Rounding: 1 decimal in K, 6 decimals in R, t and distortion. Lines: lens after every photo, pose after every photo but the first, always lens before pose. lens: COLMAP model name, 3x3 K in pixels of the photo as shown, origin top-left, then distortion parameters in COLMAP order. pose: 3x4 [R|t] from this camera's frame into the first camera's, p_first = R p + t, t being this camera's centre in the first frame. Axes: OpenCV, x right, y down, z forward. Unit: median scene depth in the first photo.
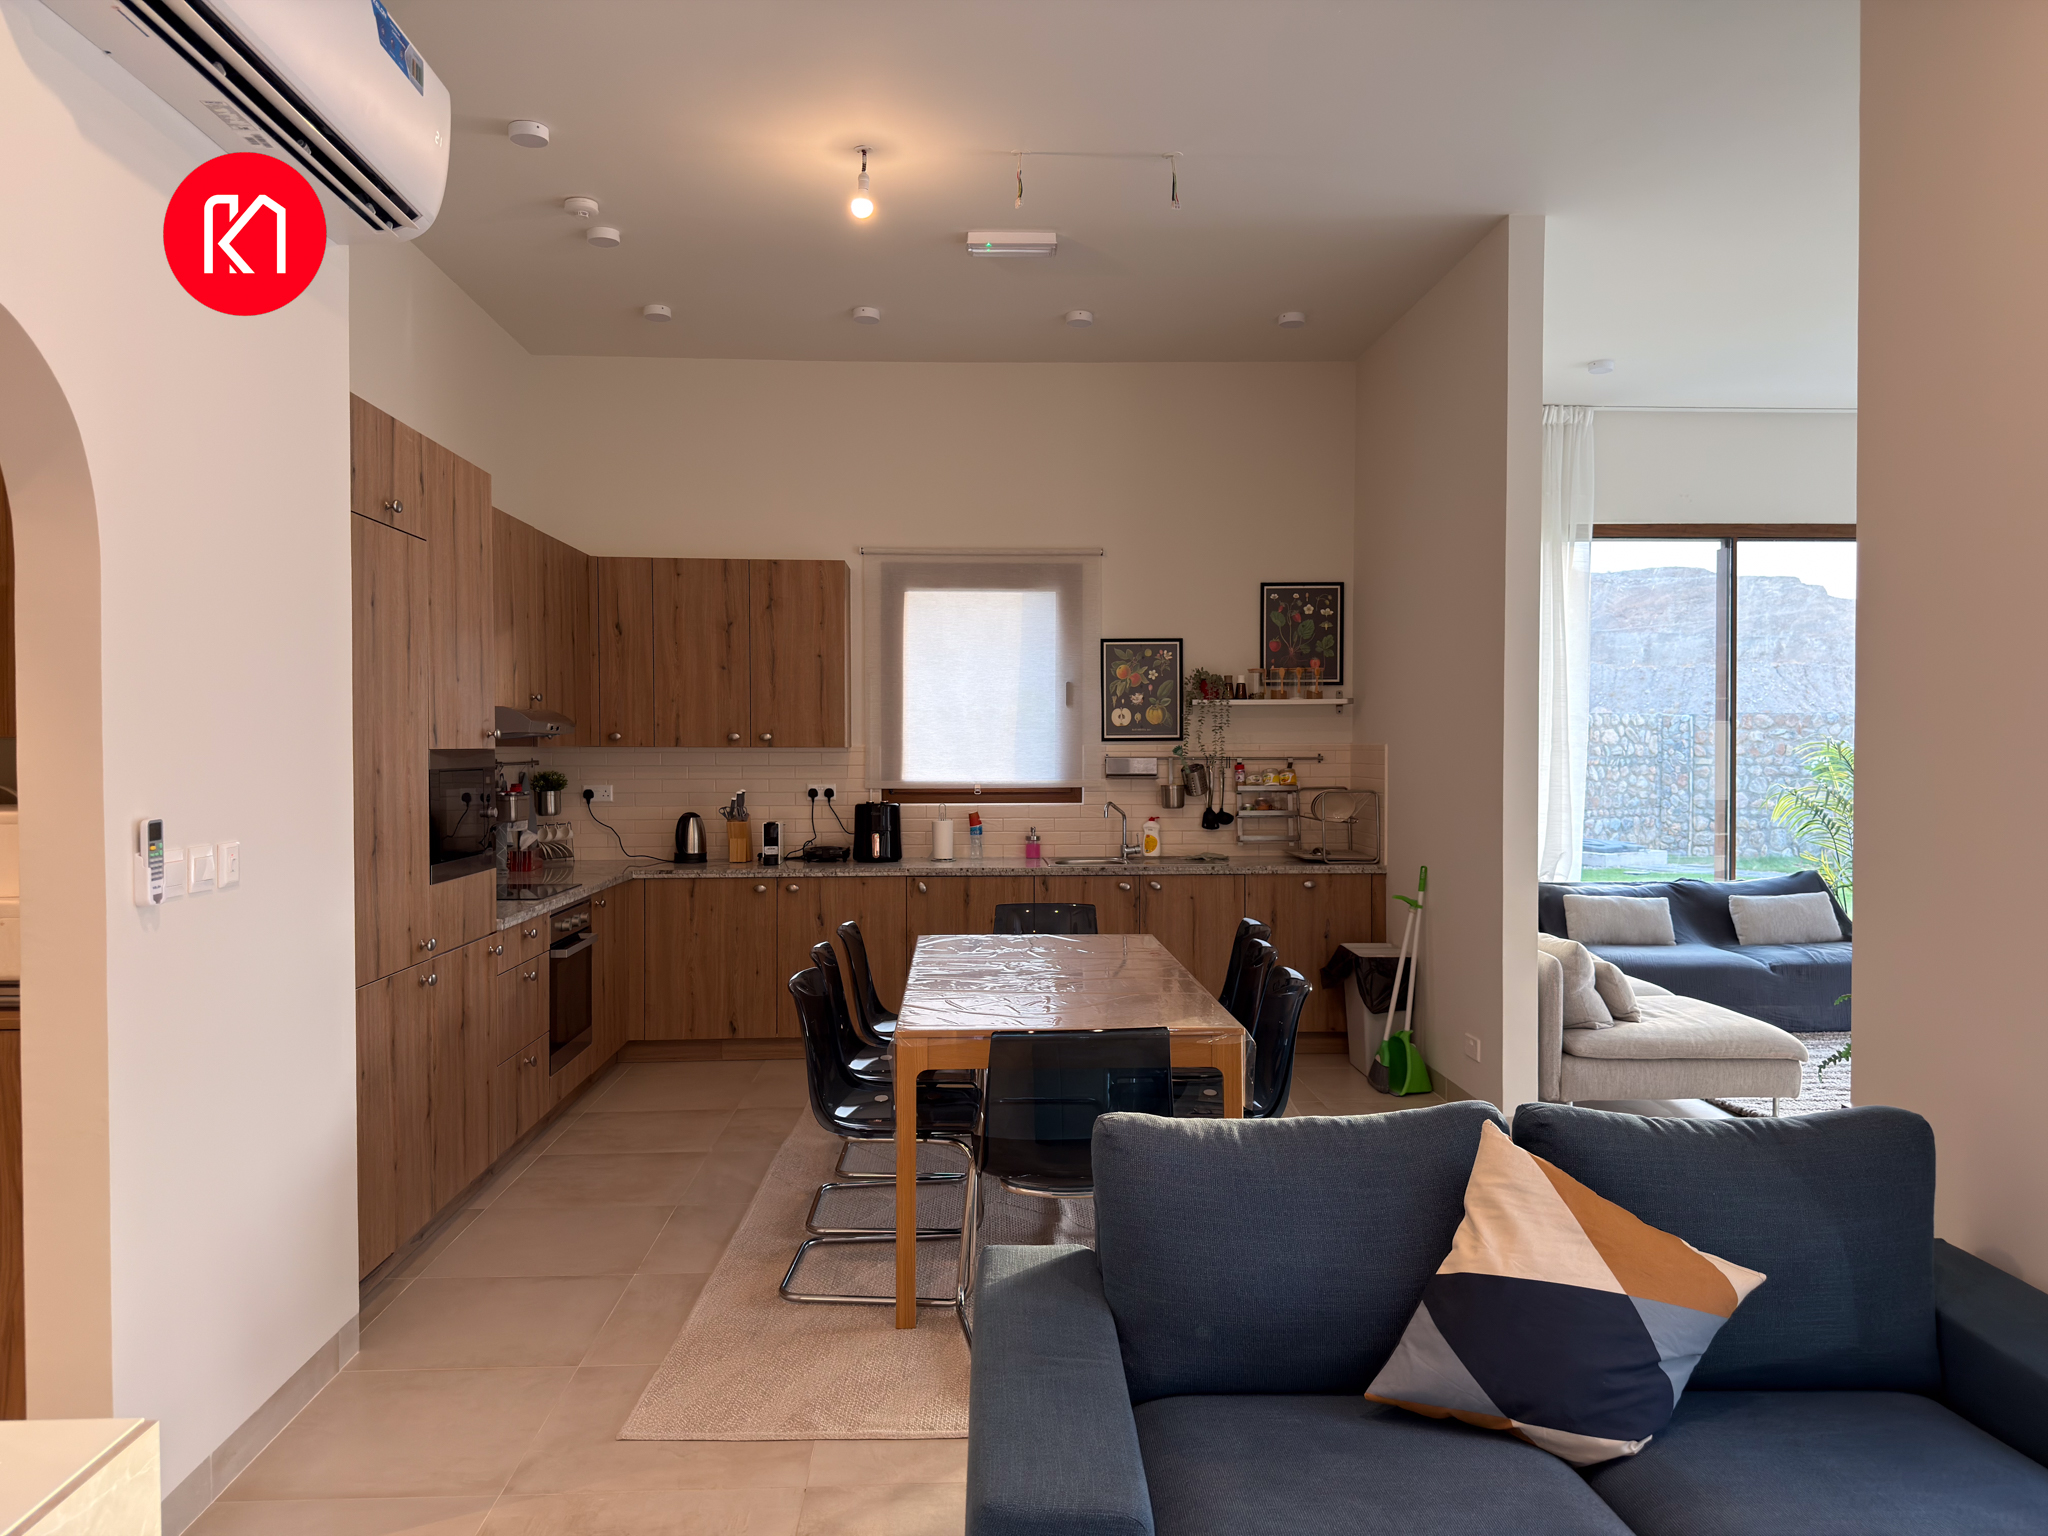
lens RADIAL K [[1443.1, 0, 1065.3], [0, 1443.1, 771.2], [0, 0, 1]] dist [0.064159, -0.075889]
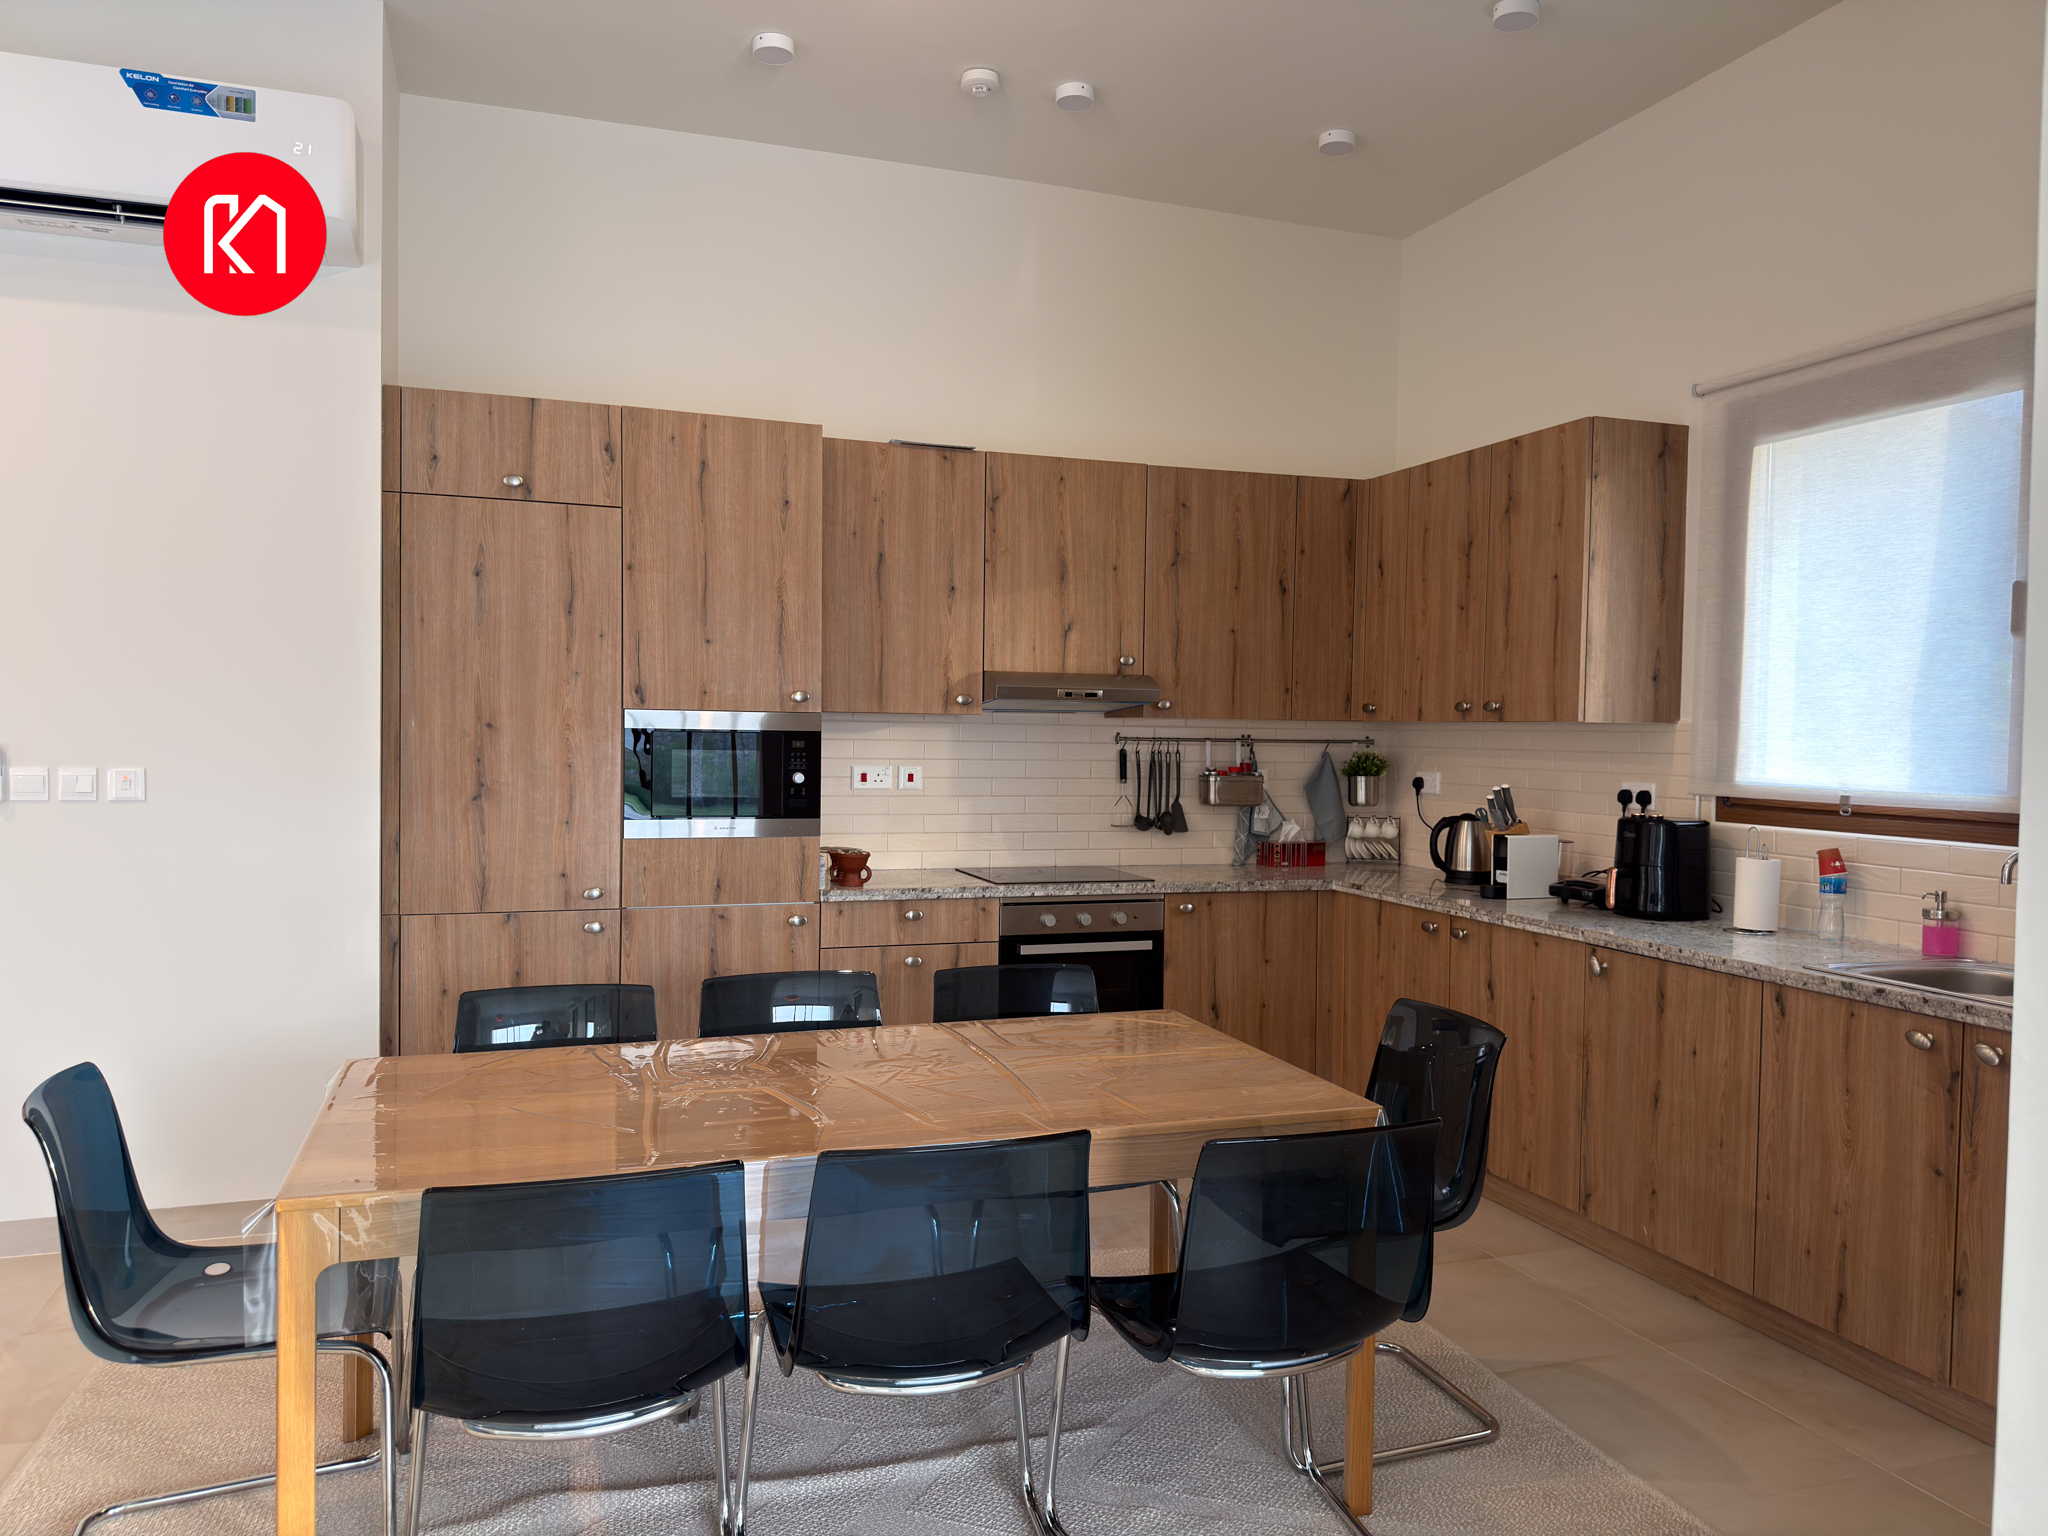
lens RADIAL K [[1443.1, 0, 1016.3], [0, 1443.1, 764.7], [0, 0, 1]] dist [0.064159, -0.075889]
pose [[0.255054, 0.028346, -0.966511, 0.386369], [-0.031131, 0.999293, 0.021092, -0.004009], [0.966425, 0.024709, 0.255757, 0.612374]]
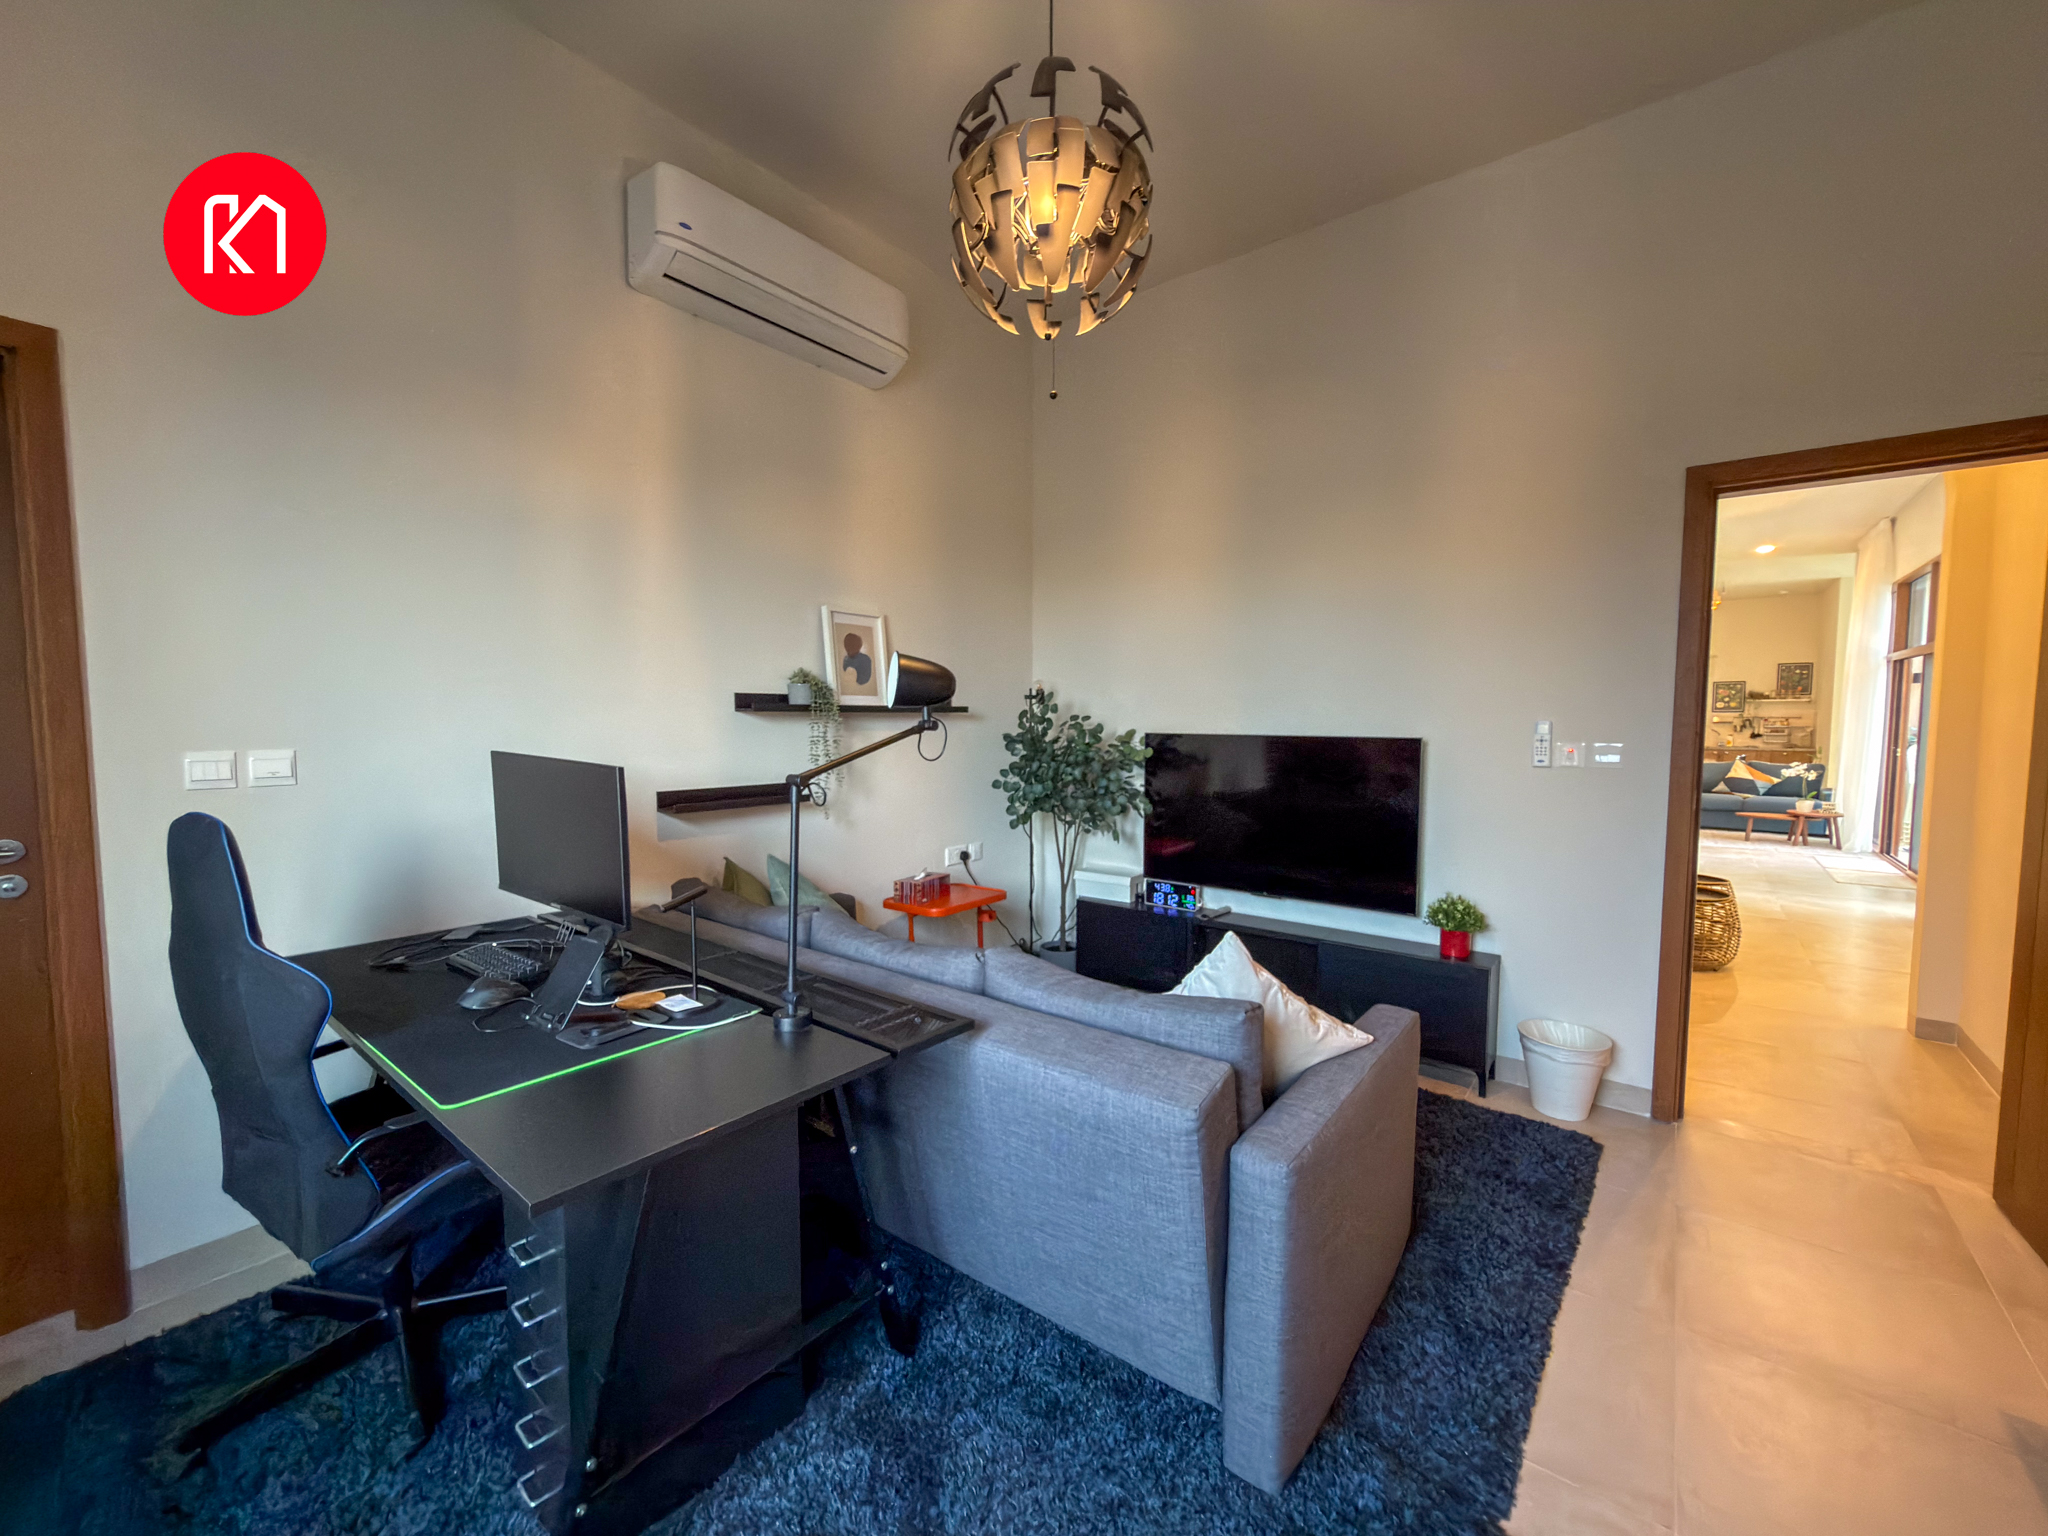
lens RADIAL K [[819.3, 0, 1026.0], [0, 819.3, 767.9], [0, 0, 1]] dist [0.000629, 0.000642]
pose [[0.739784, 0.051634, -0.670860, 0.132602], [-0.018430, 0.998232, 0.056508, 0.031604], [0.672592, -0.029440, 0.739428, -1.525552]]
